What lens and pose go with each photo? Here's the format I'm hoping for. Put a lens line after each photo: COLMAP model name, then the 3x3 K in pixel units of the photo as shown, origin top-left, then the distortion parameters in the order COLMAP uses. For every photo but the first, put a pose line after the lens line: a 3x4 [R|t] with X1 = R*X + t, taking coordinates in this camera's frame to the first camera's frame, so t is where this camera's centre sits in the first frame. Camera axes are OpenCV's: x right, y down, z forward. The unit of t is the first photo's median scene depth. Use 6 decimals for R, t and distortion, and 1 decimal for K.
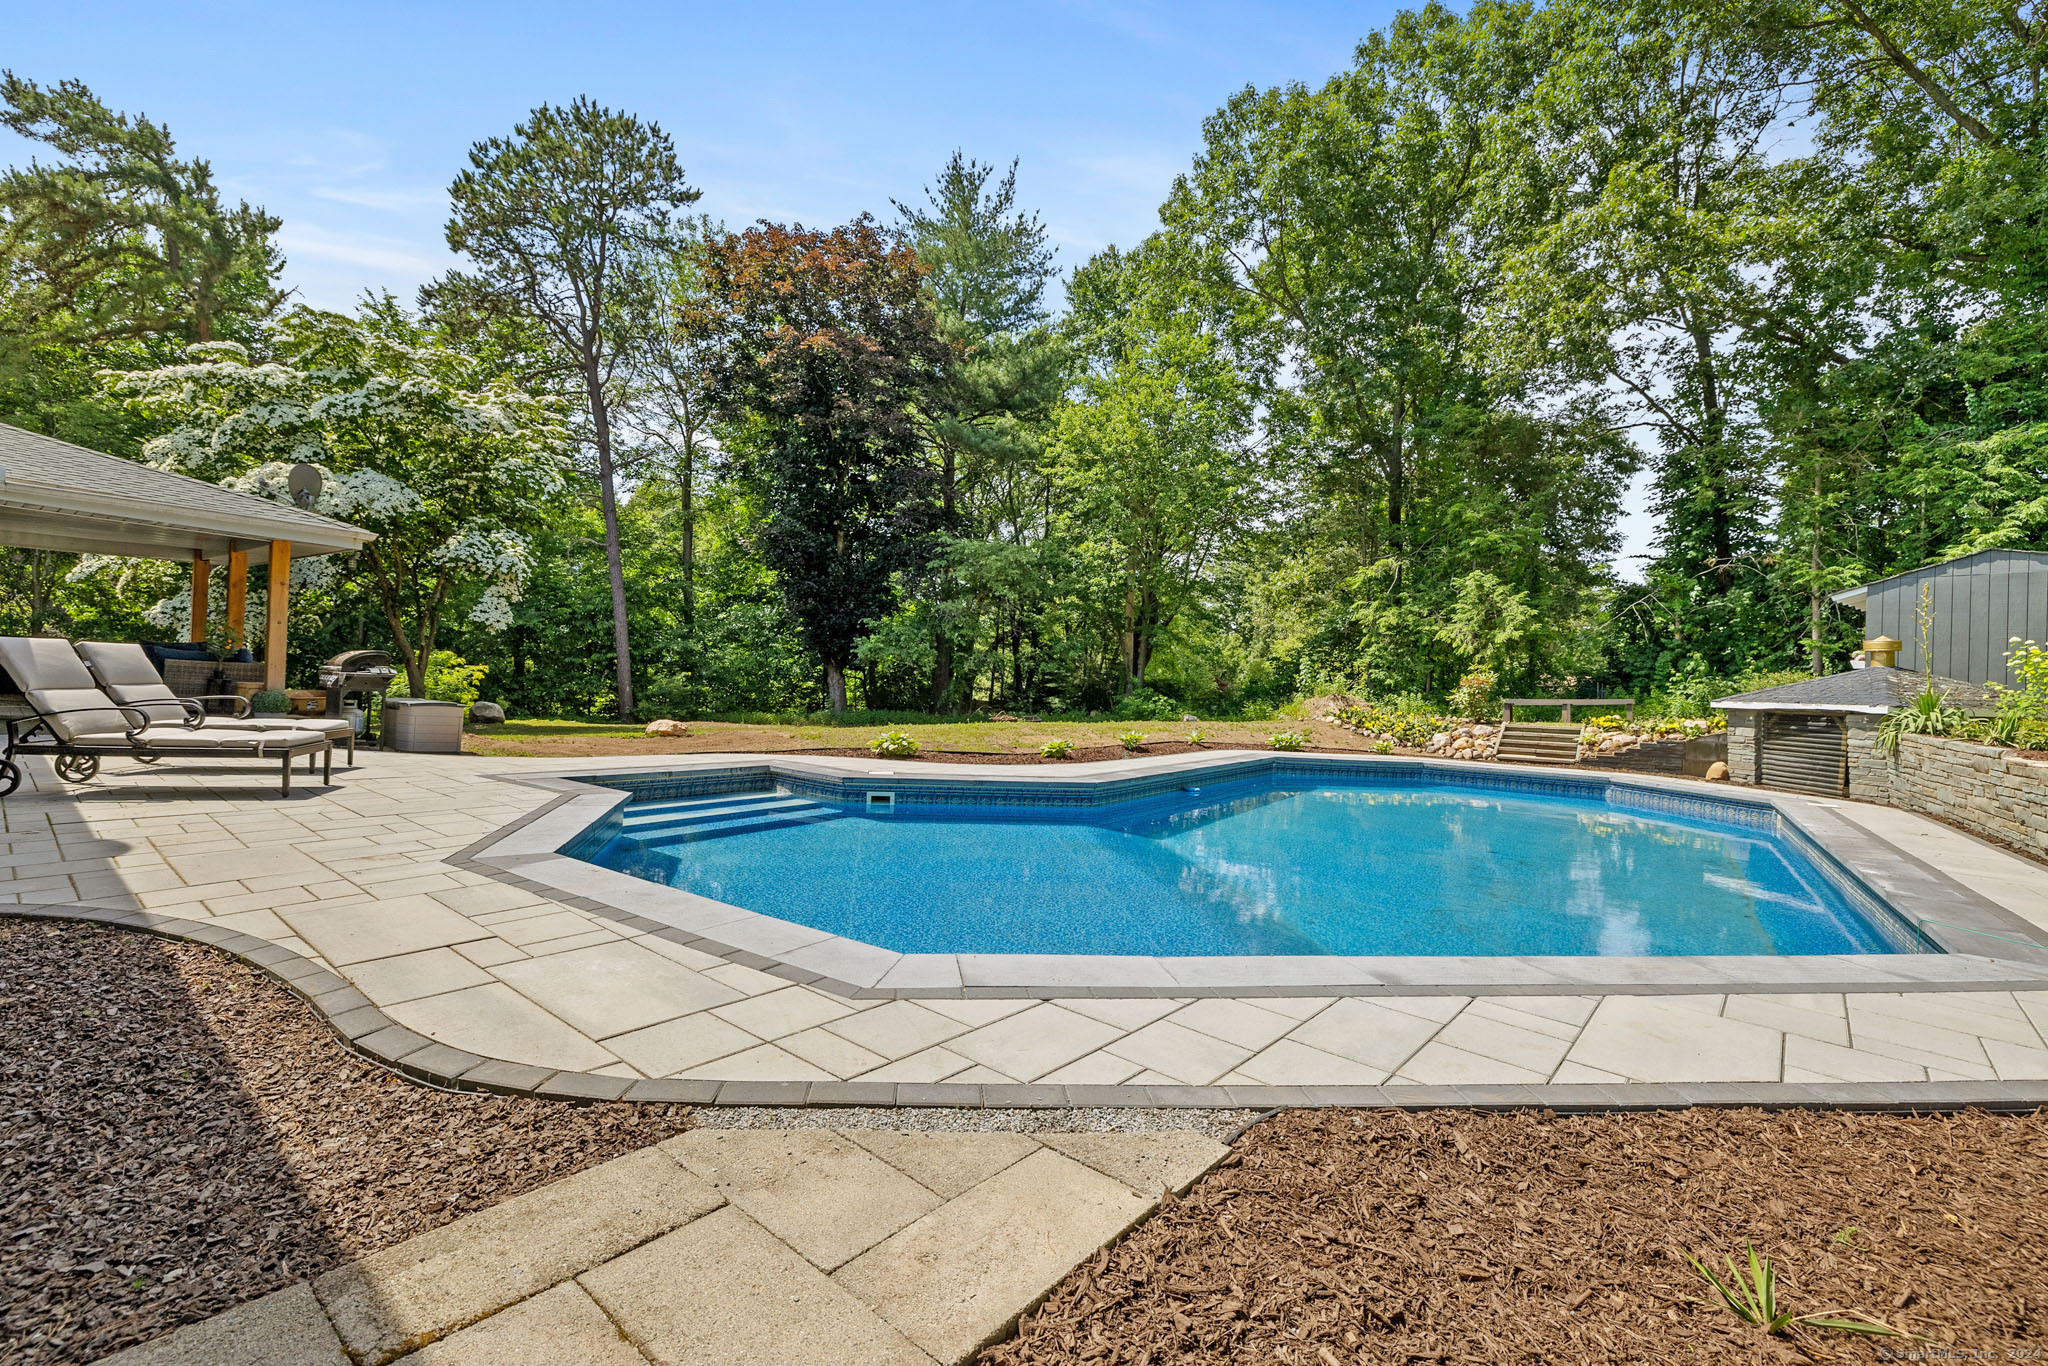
lens RADIAL K [[905.4, 0, 1017.8], [0, 905.4, 694.3], [0, 0, 1]] dist [-0.013861, 0.000157]
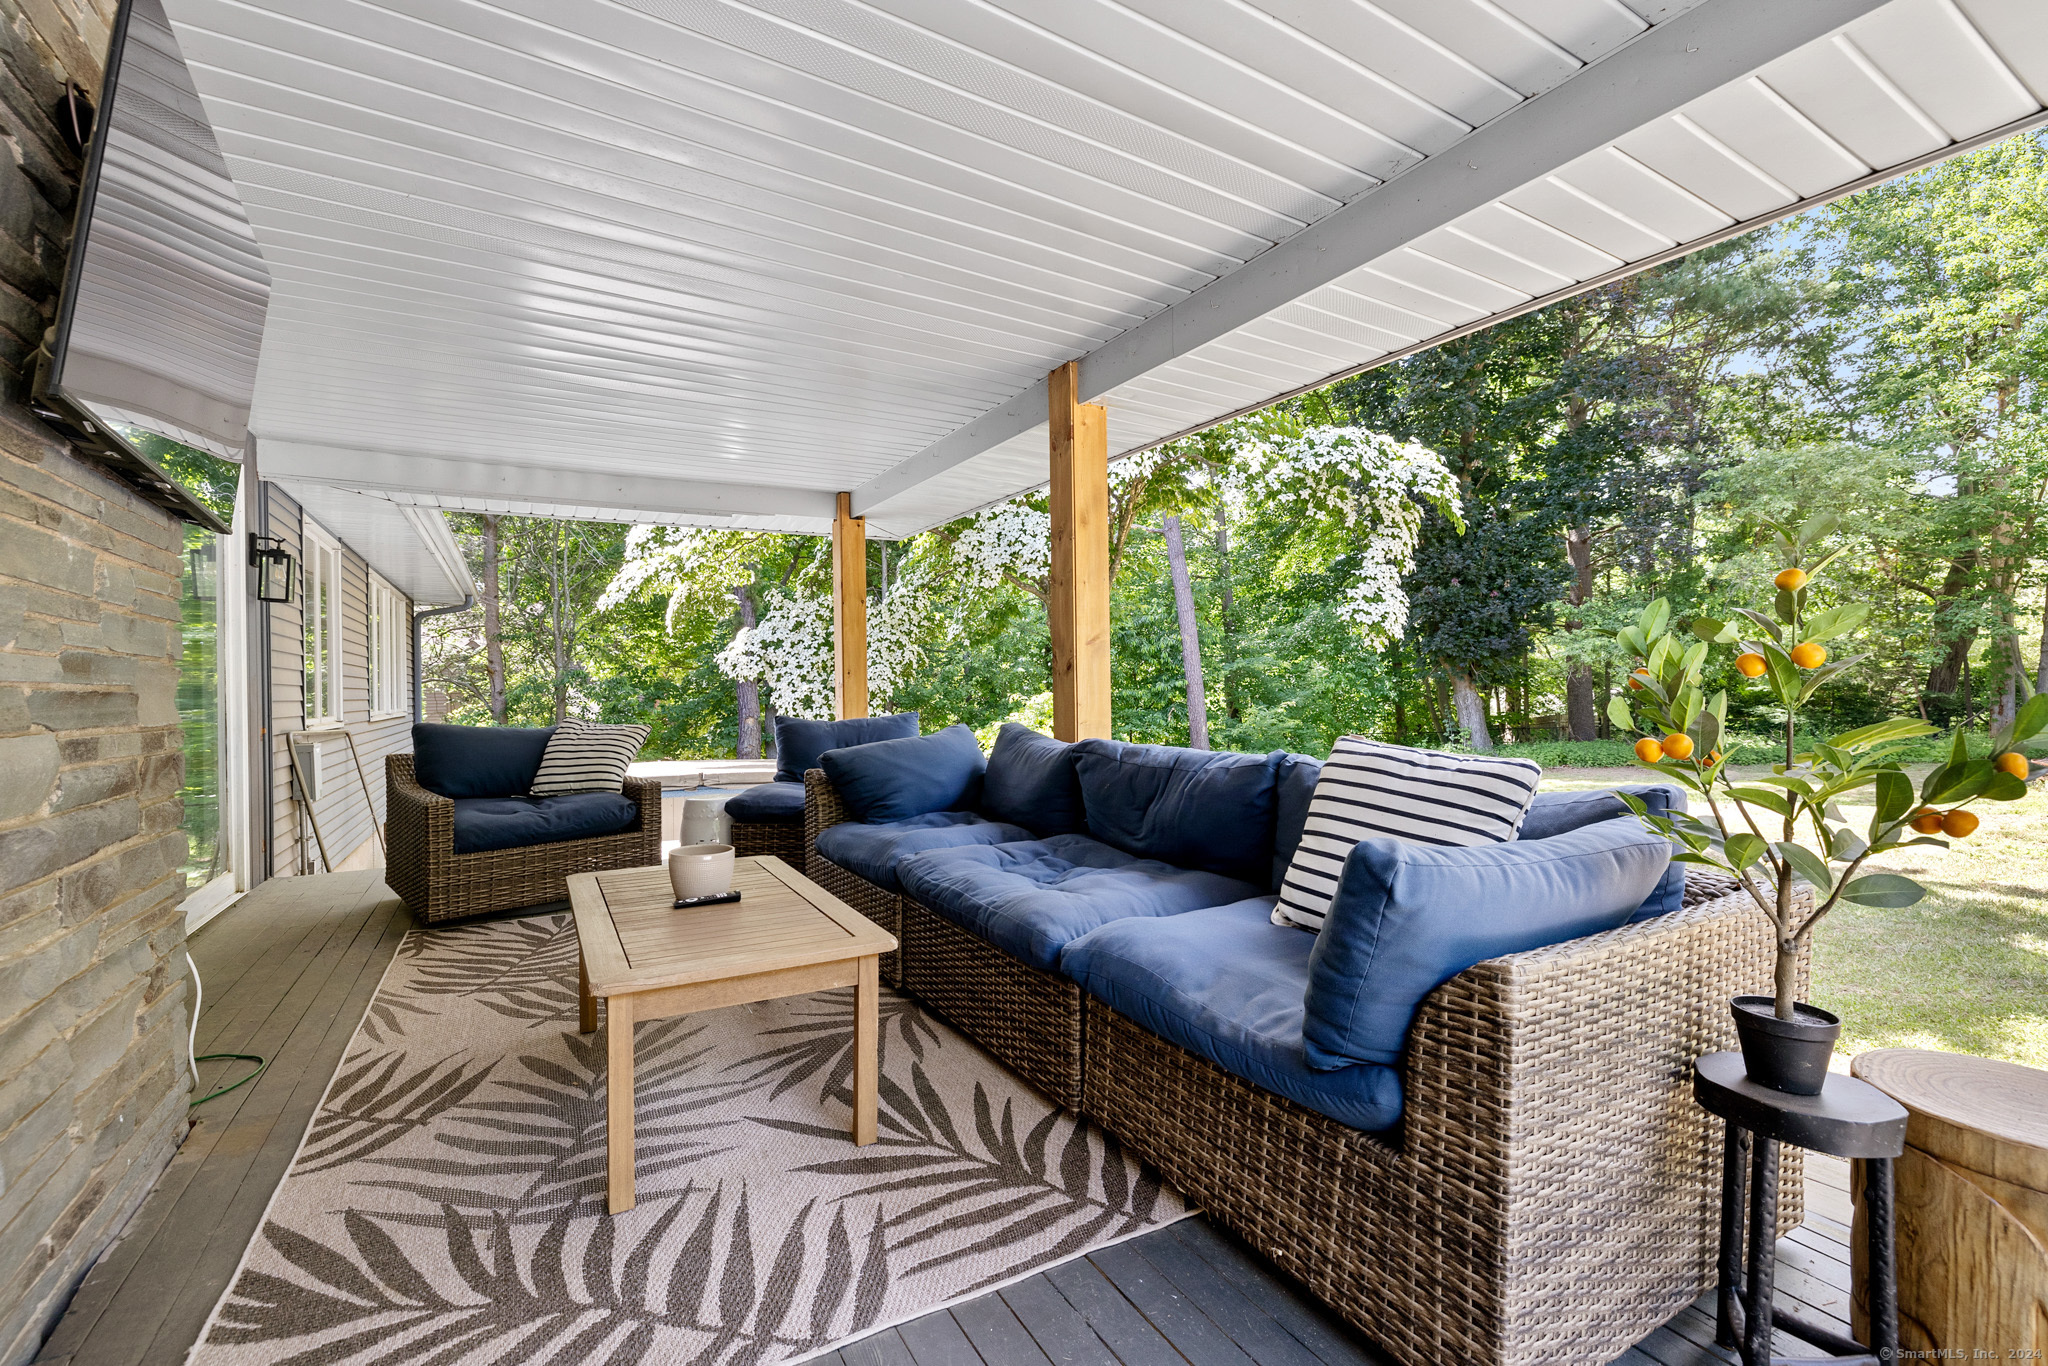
lens RADIAL K [[850.9, 0, 1018.9], [0, 850.9, 687.0], [0, 0, 1]] dist [-0.008810, 0.000050]
pose [[0.941824, -0.061237, -0.330481, -0.634969], [0.055366, 0.998097, -0.027159, -0.048441], [0.331515, 0.007282, 0.943422, 0.574502]]
